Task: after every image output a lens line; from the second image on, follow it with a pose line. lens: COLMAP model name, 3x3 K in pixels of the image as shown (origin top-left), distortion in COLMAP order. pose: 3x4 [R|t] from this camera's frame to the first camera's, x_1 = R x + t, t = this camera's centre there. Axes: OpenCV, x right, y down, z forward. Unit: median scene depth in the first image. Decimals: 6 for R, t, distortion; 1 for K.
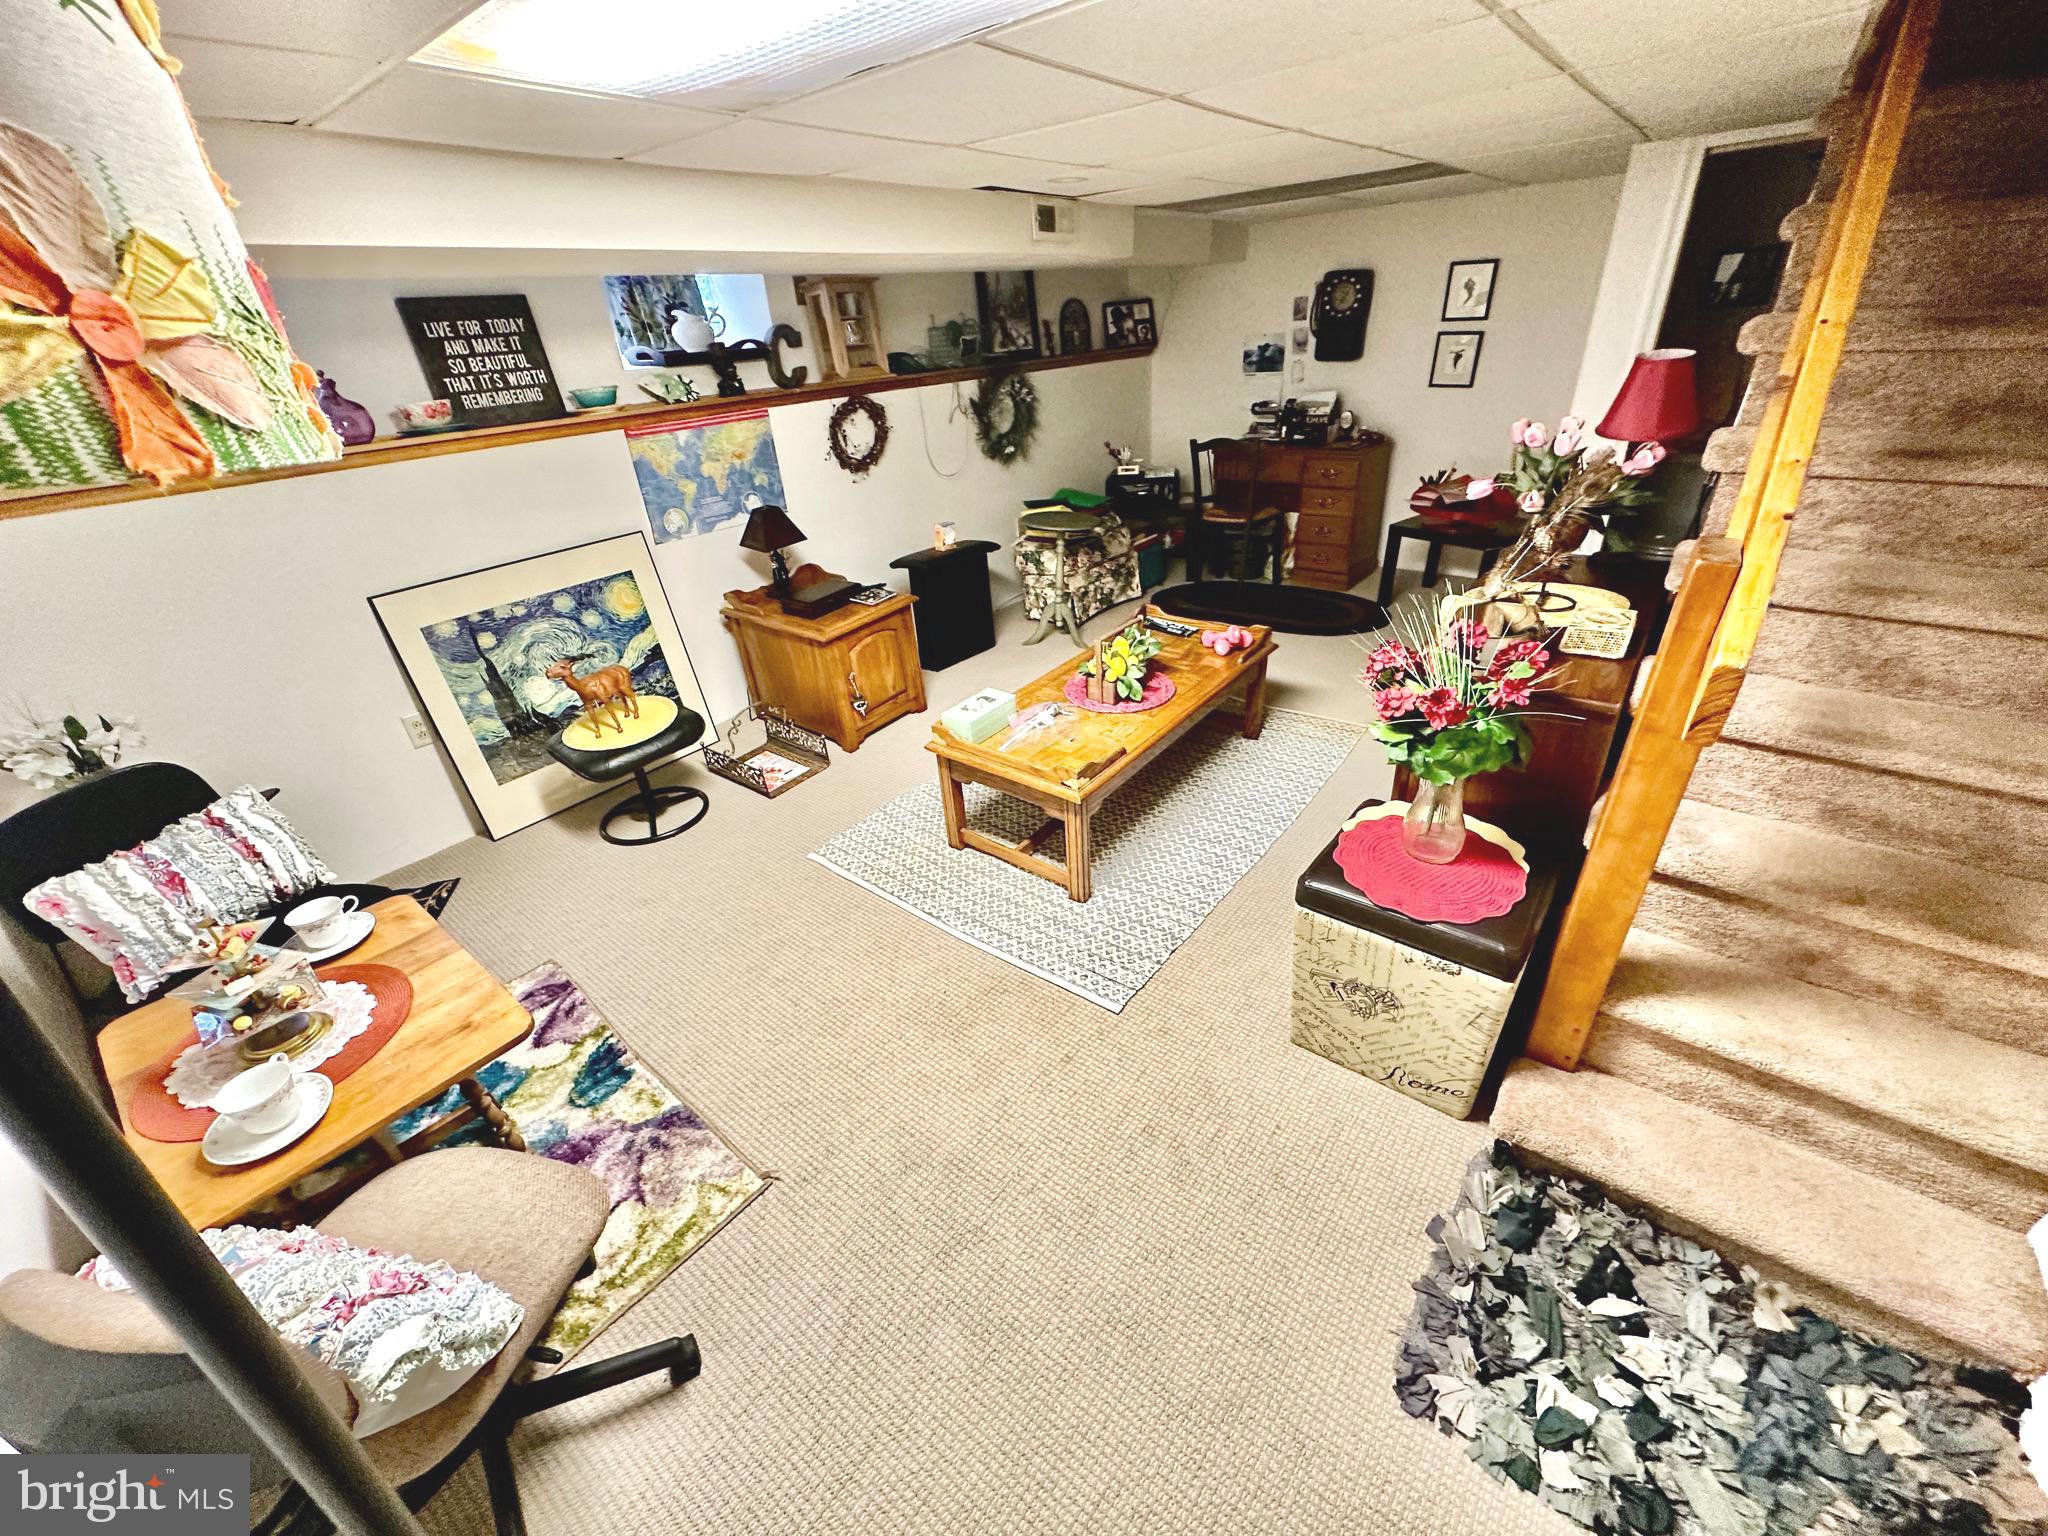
lens RADIAL K [[816.5, 0, 1024.0], [0, 816.5, 768.0], [0, 0, 1]] dist [-0.001590, -0.000144]
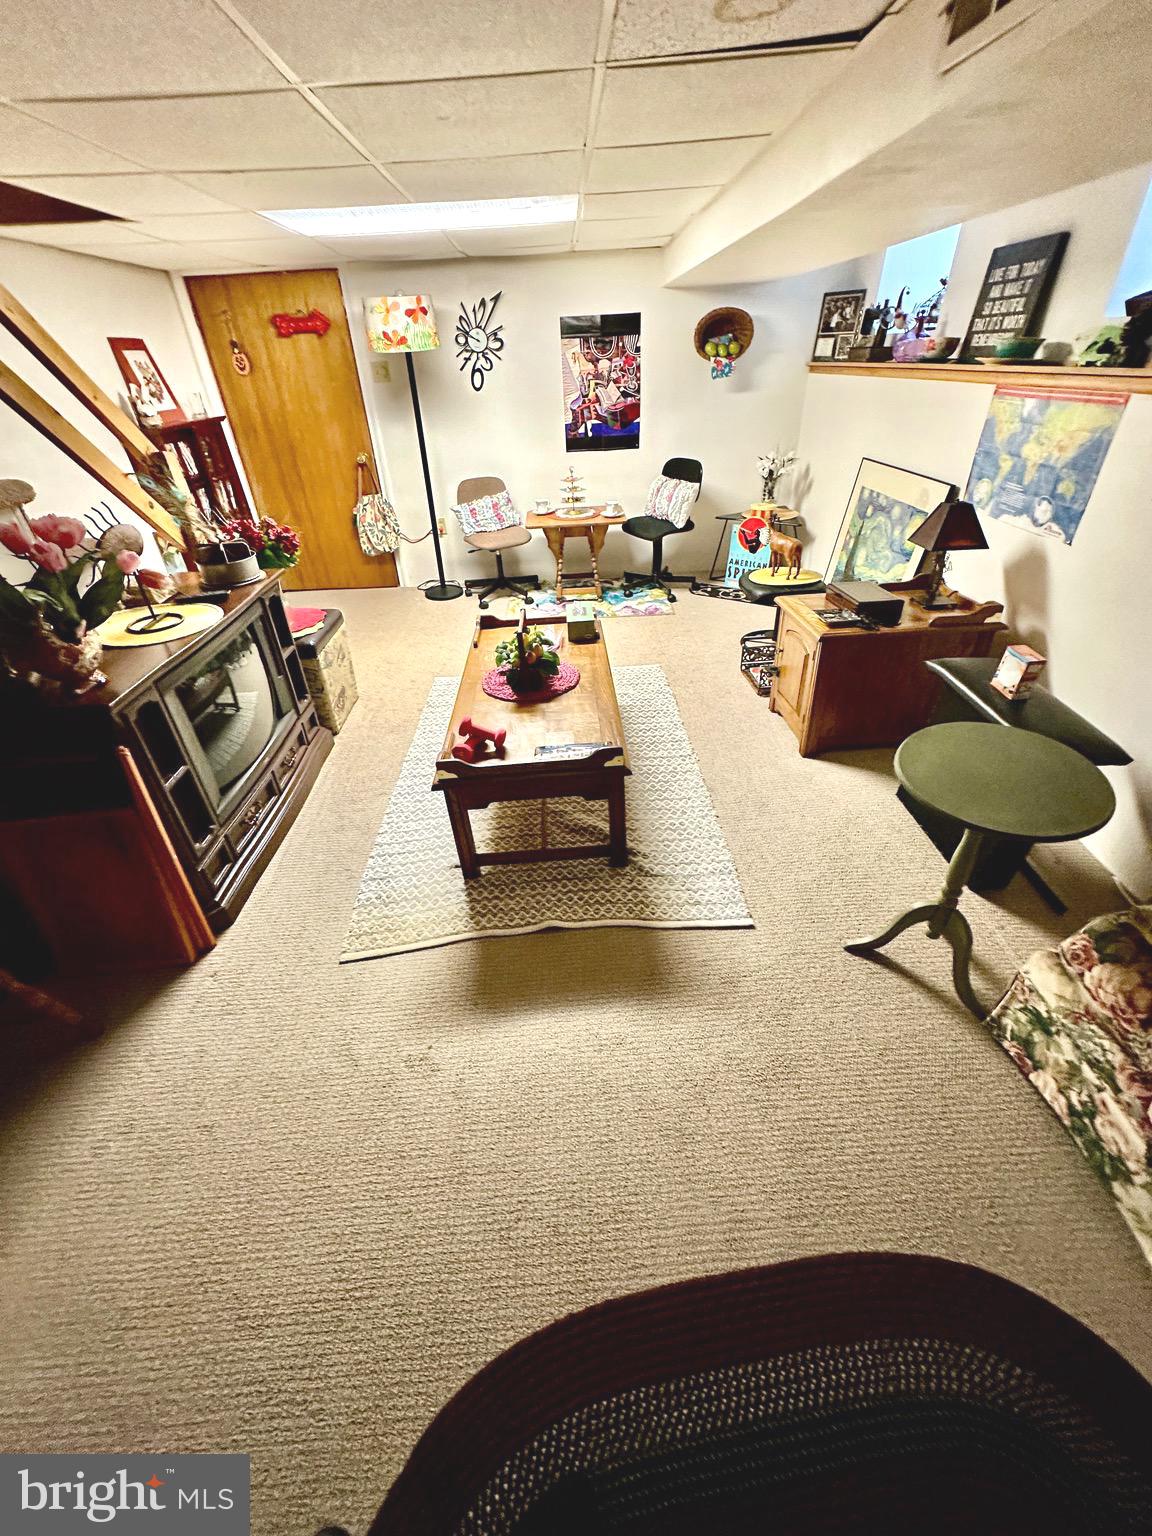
lens RADIAL K [[612.3, 0, 576.0], [0, 612.3, 768.0], [0, 0, 1]] dist [-0.001590, -0.000144]
pose [[-0.758654, 0.441176, -0.479383, 0.457141], [-0.230902, 0.505977, 0.831067, -0.649796], [0.609203, 0.741182, -0.281993, 1.184544]]
